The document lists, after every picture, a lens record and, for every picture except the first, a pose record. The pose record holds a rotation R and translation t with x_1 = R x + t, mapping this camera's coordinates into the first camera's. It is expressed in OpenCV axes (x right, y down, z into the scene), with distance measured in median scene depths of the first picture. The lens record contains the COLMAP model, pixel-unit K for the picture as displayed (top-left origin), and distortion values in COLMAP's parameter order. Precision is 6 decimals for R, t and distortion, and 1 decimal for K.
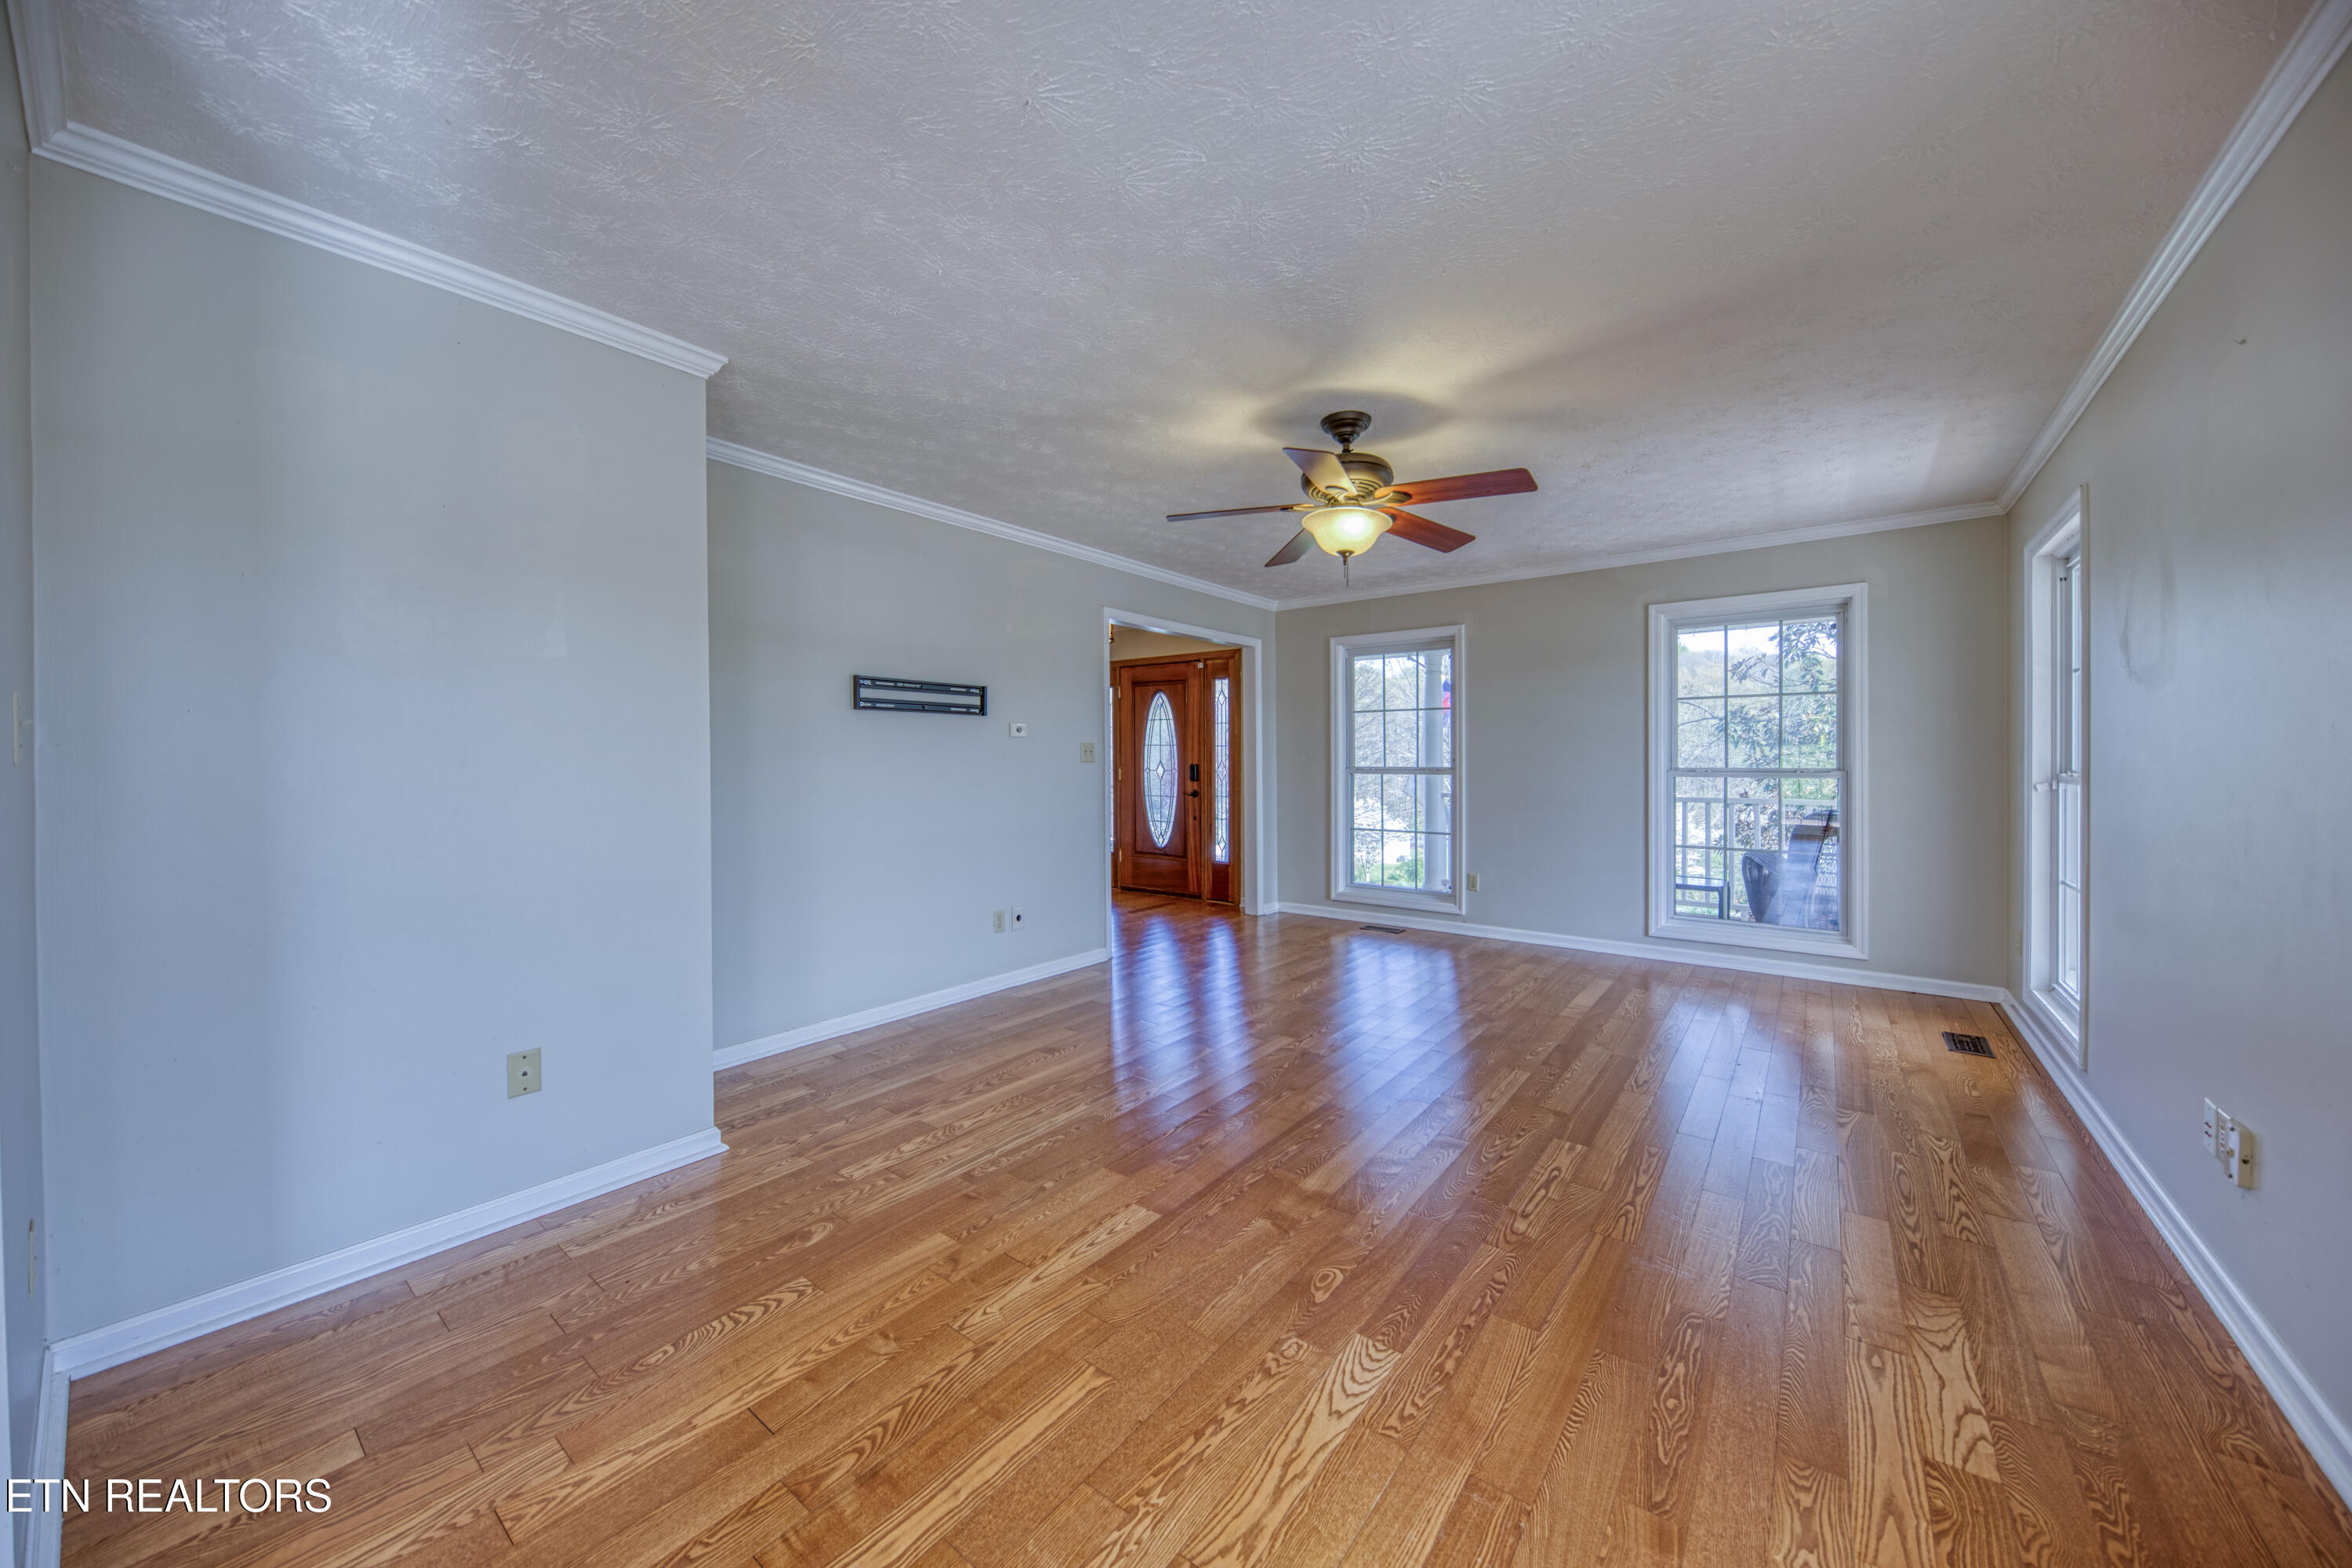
lens RADIAL K [[831.8, 0, 1185.1], [0, 831.8, 766.1], [0, 0, 1]] dist [0.003268, -0.000707]
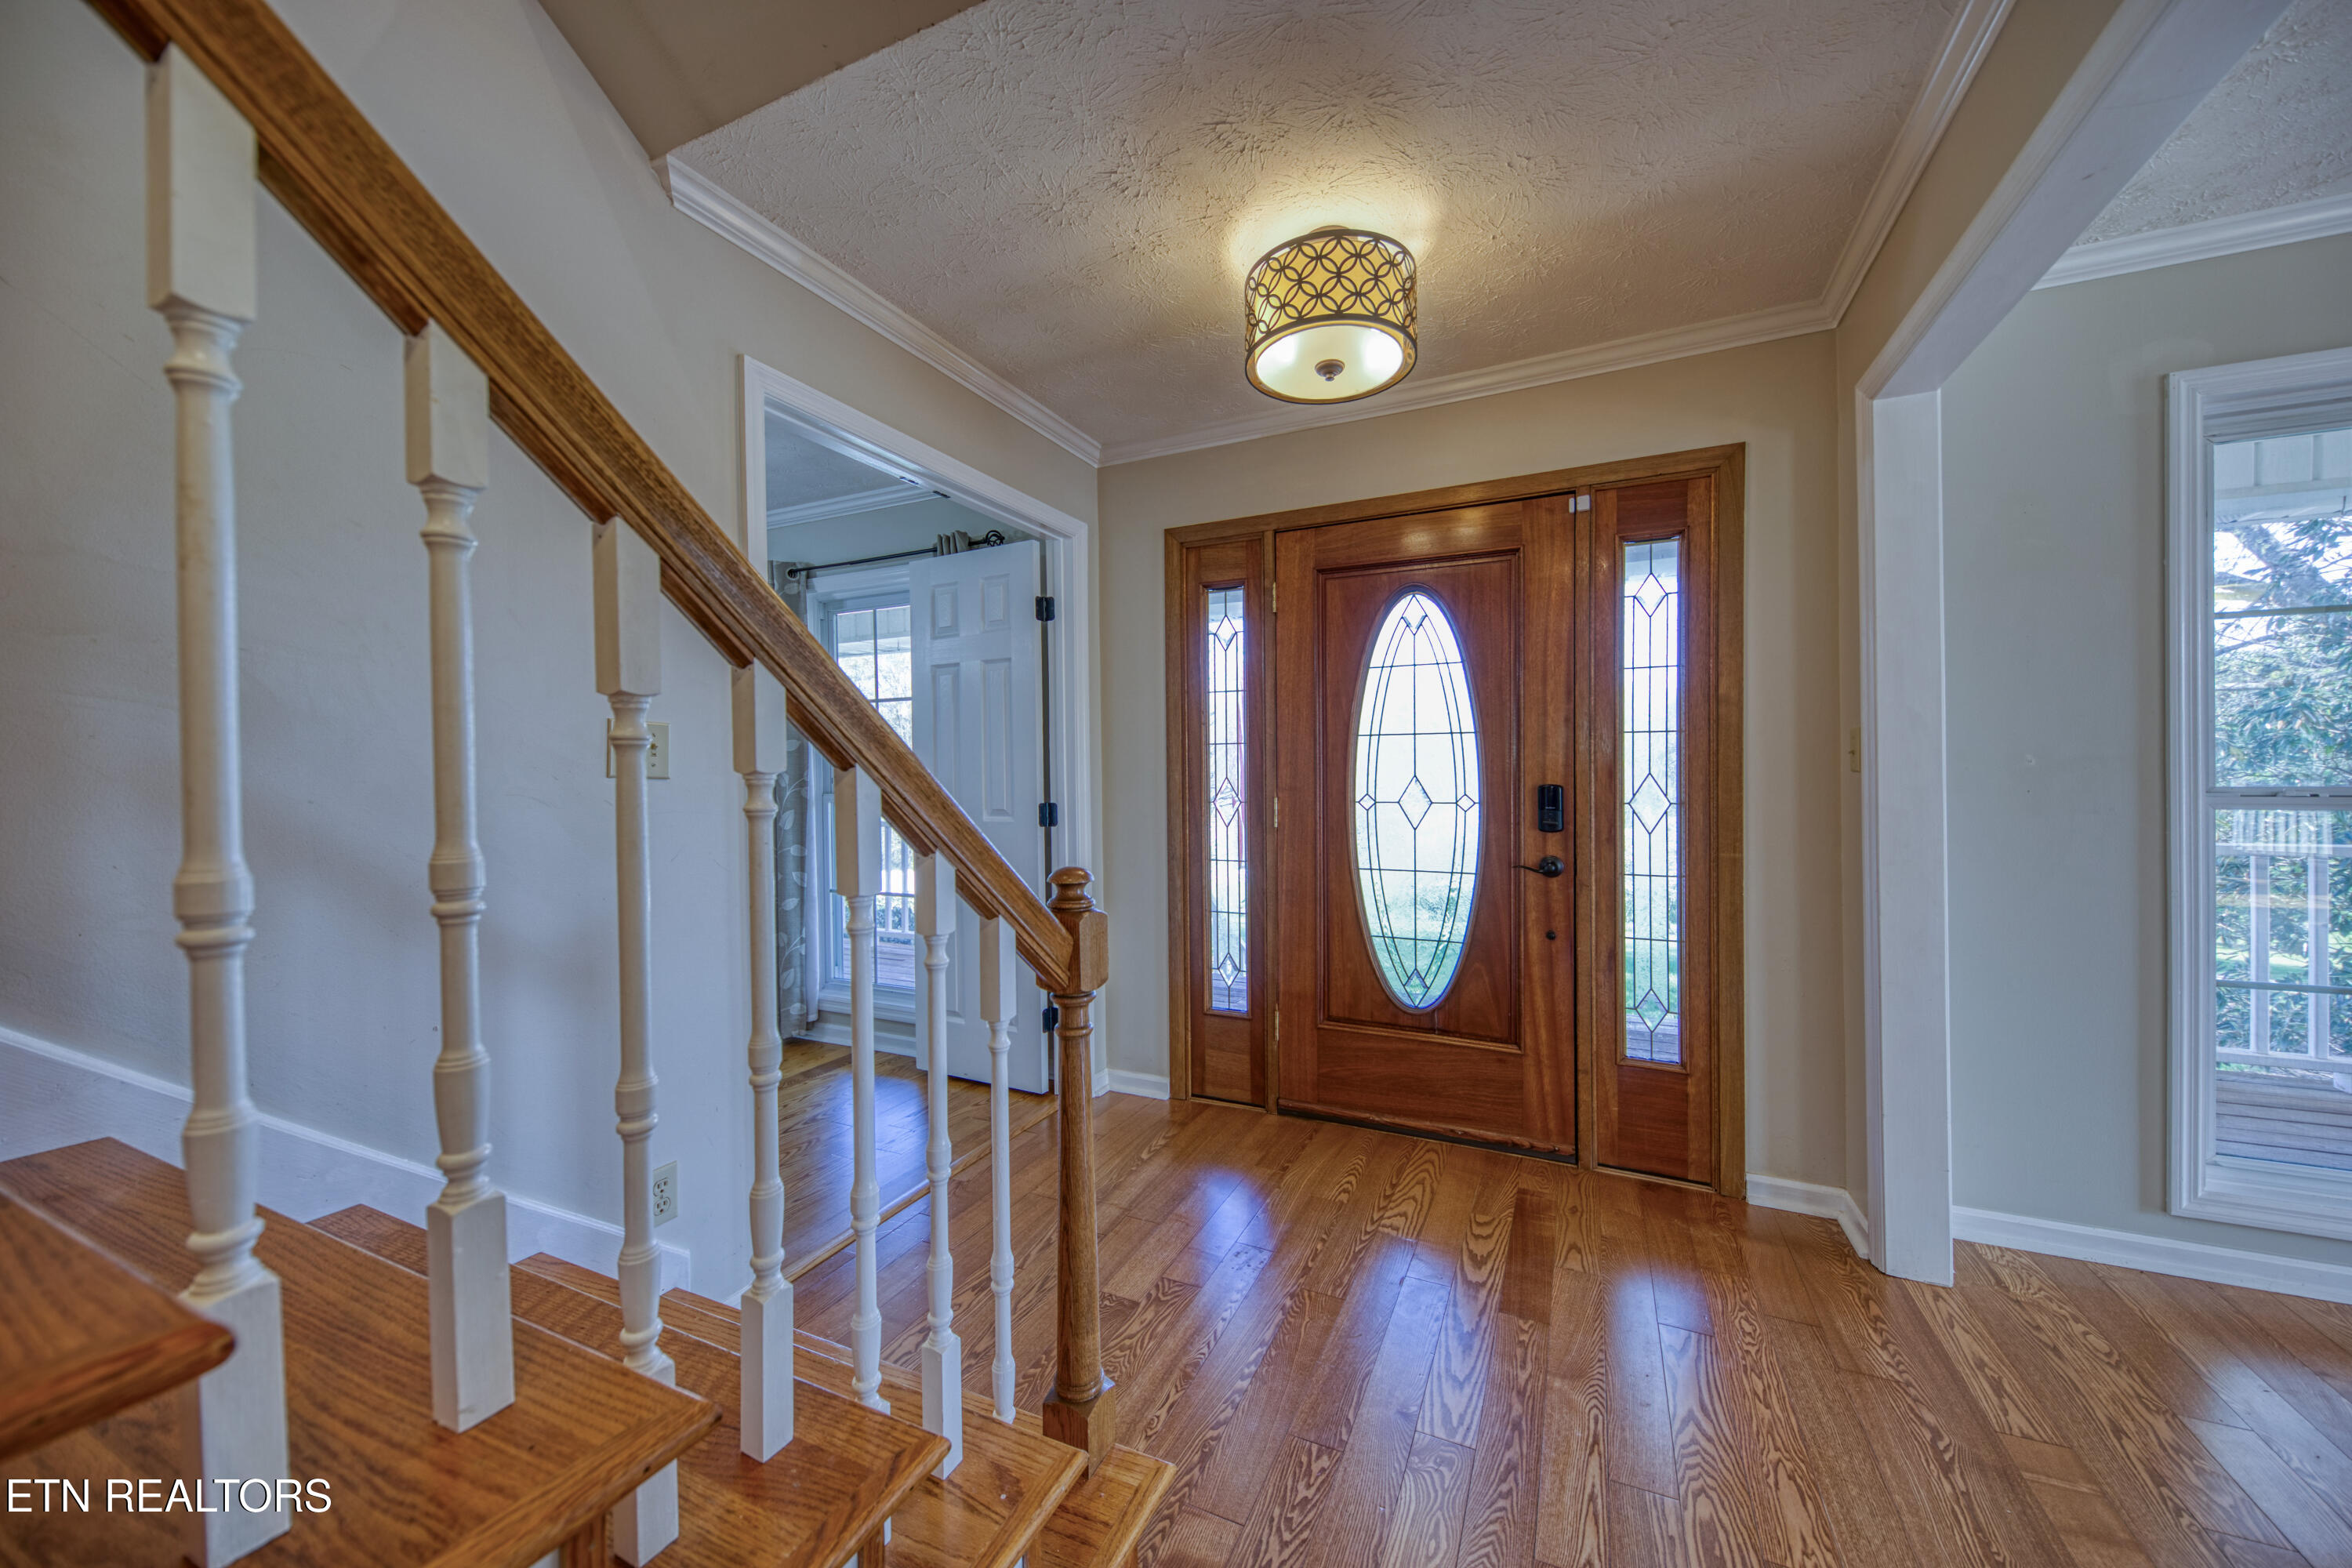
lens RADIAL K [[823.1, 0, 1178.8], [0, 823.1, 781.5], [0, 0, 1]] dist [-0.000141, 0.000038]
pose [[0.967300, -0.006076, 0.253561, -0.256171], [0.005843, 0.999982, 0.001675, -0.004822], [-0.253567, -0.000139, 0.967318, 0.761734]]
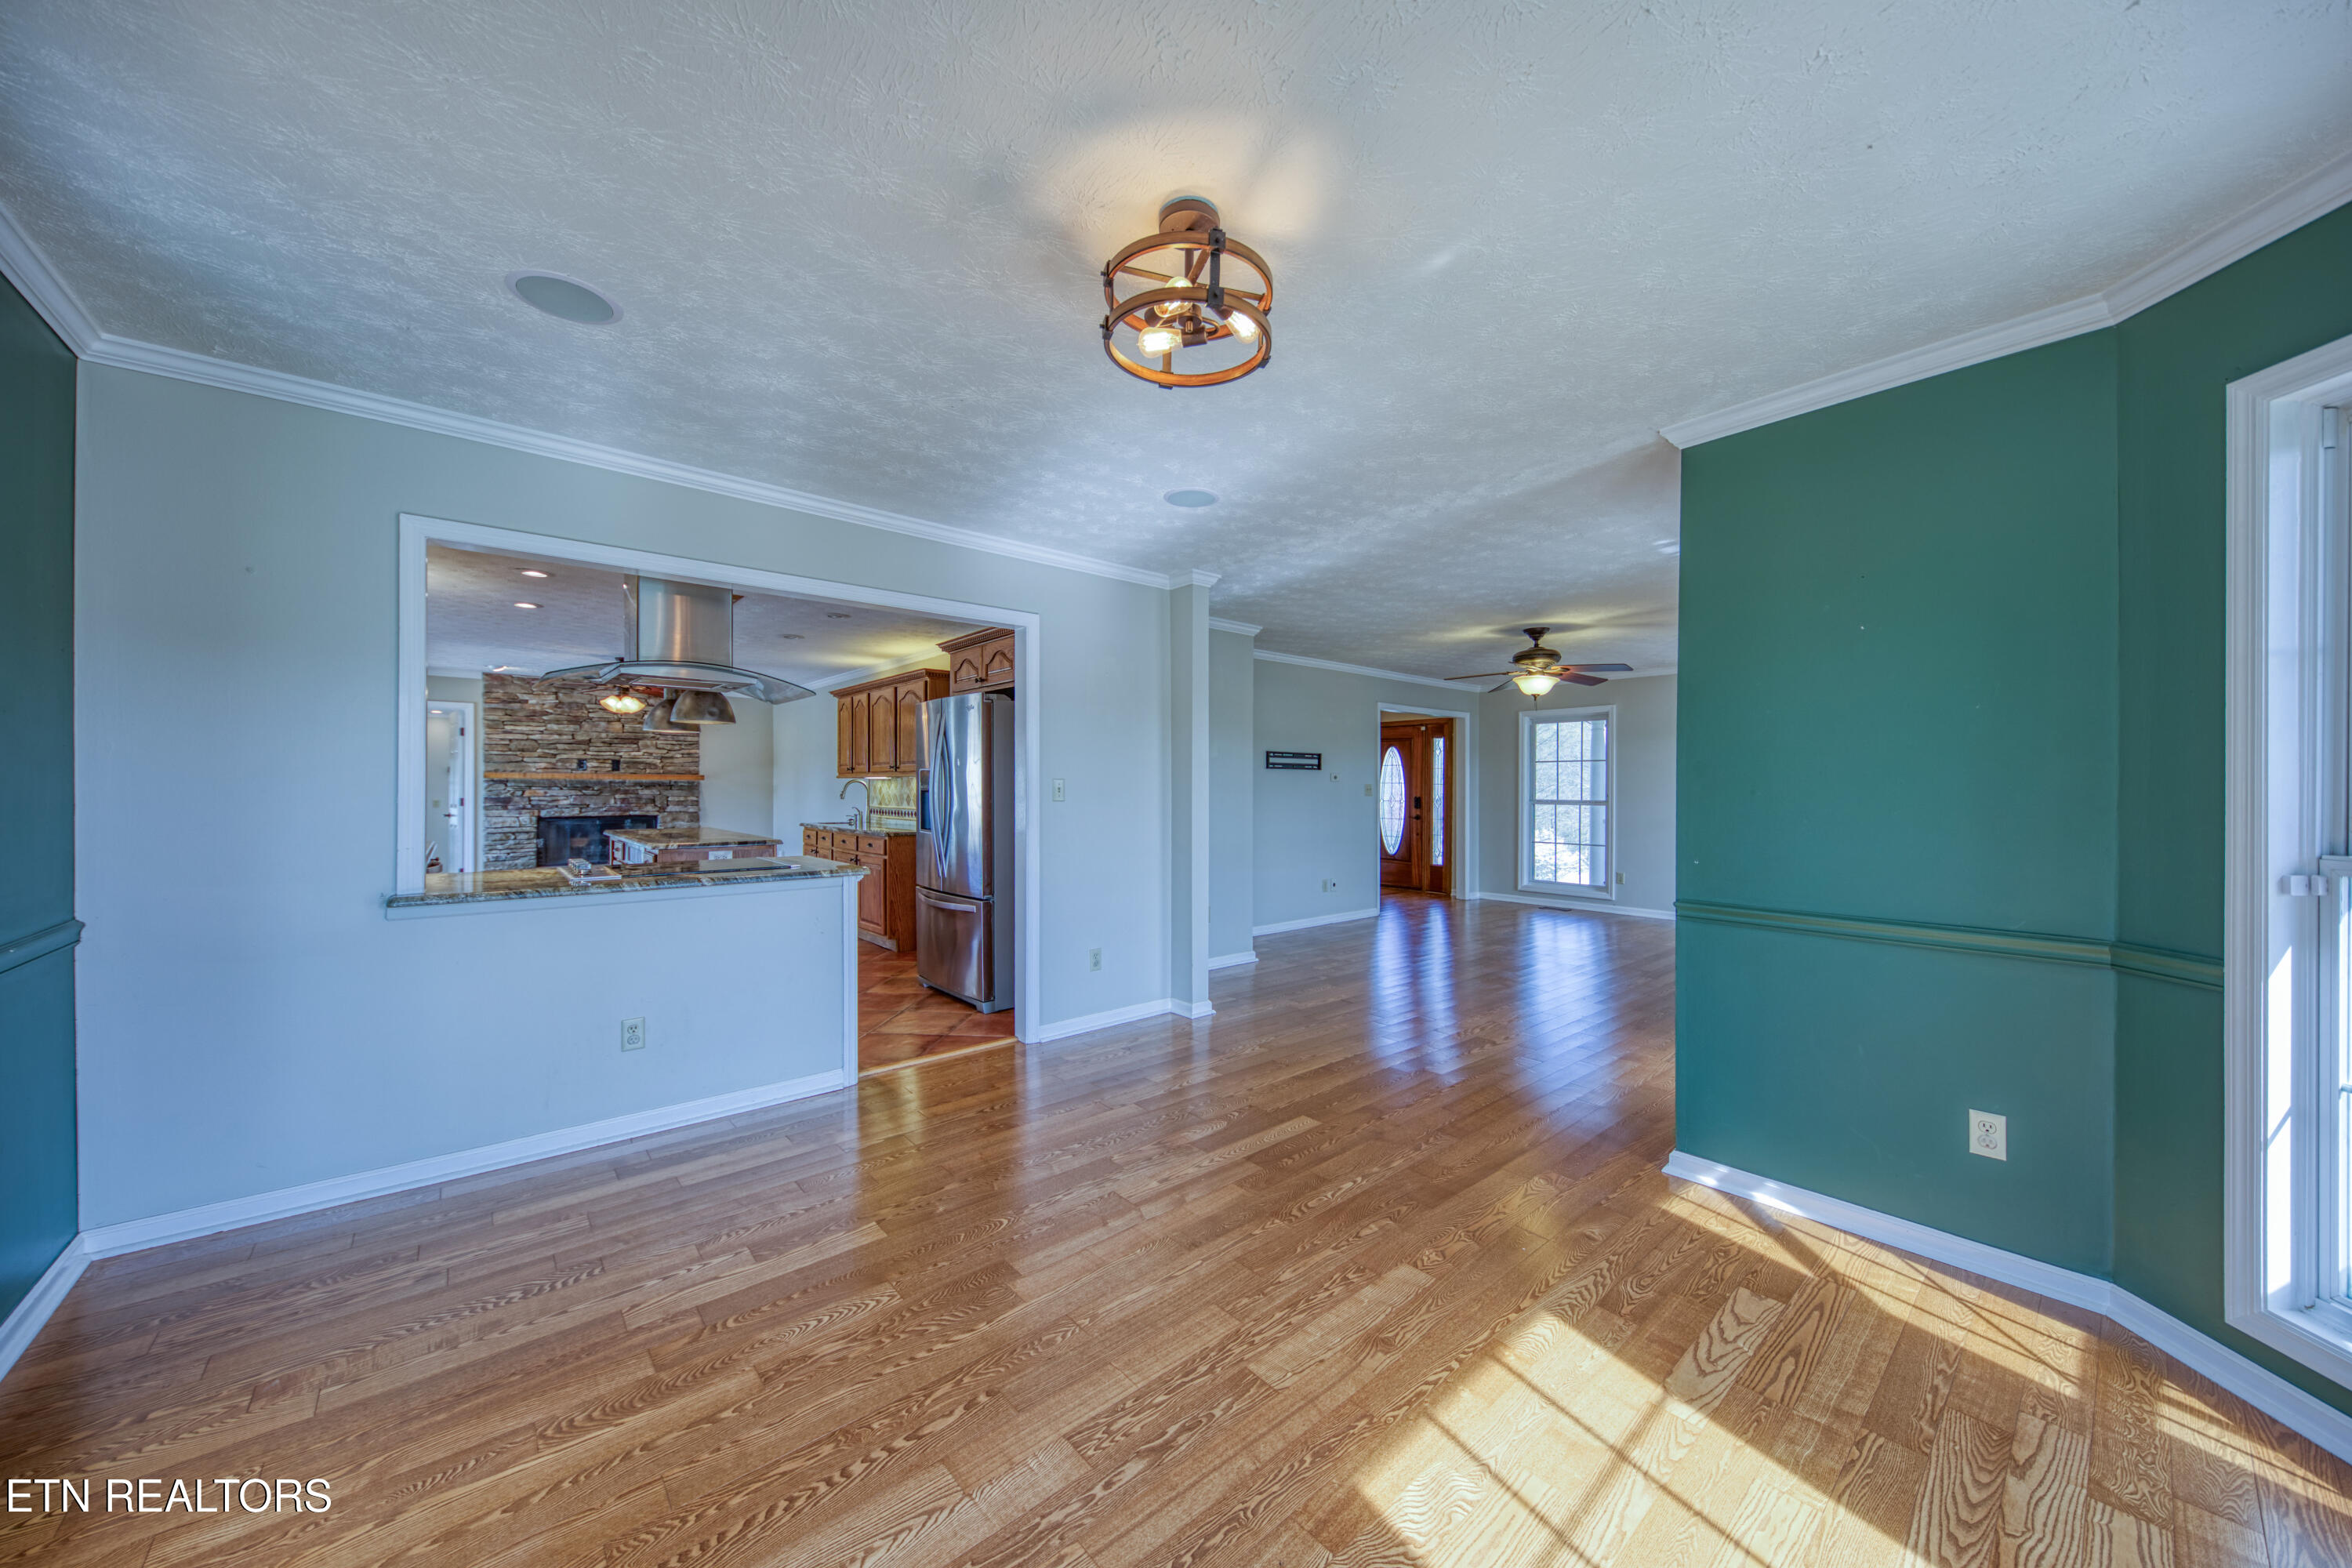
lens RADIAL K [[831.8, 0, 1184.6], [0, 831.8, 792.3], [0, 0, 1]] dist [0.003268, -0.000707]
pose [[0.981761, 0.006706, -0.190001, -0.120774], [-0.007391, 0.999968, -0.002899, -0.003061], [0.189976, 0.004251, 0.981780, -0.536404]]
